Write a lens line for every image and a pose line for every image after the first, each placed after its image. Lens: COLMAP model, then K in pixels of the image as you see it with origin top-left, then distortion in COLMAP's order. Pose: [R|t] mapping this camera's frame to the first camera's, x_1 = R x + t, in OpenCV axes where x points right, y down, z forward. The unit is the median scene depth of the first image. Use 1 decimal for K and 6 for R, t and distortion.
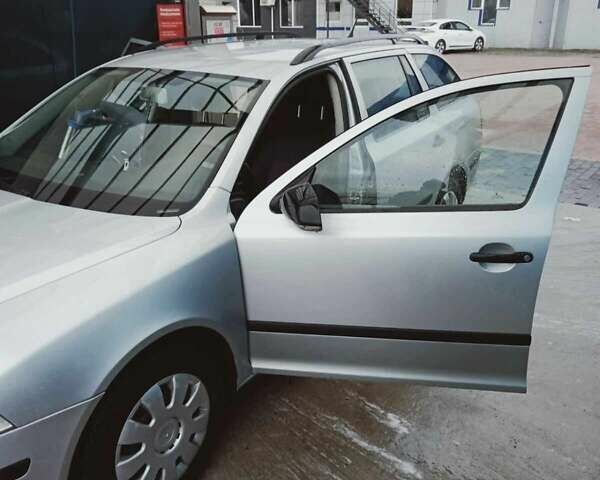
lens RADIAL K [[566.7, 0, 317.9], [0, 566.7, 240.1], [0, 0, 1]] dist [0.012617, -0.000303]
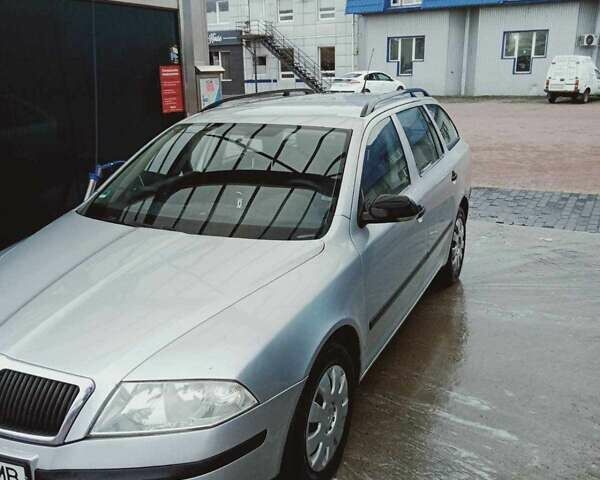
lens RADIAL K [[580.8, 0, 300.0], [0, 580.8, 240.0], [0, 0, 1]] dist [-0.006181, -0.003146]
pose [[0.989582, -0.055796, 0.132715, -0.093643], [0.067010, 0.994411, -0.081590, 0.012454], [-0.127421, 0.089633, 0.987790, -0.050401]]
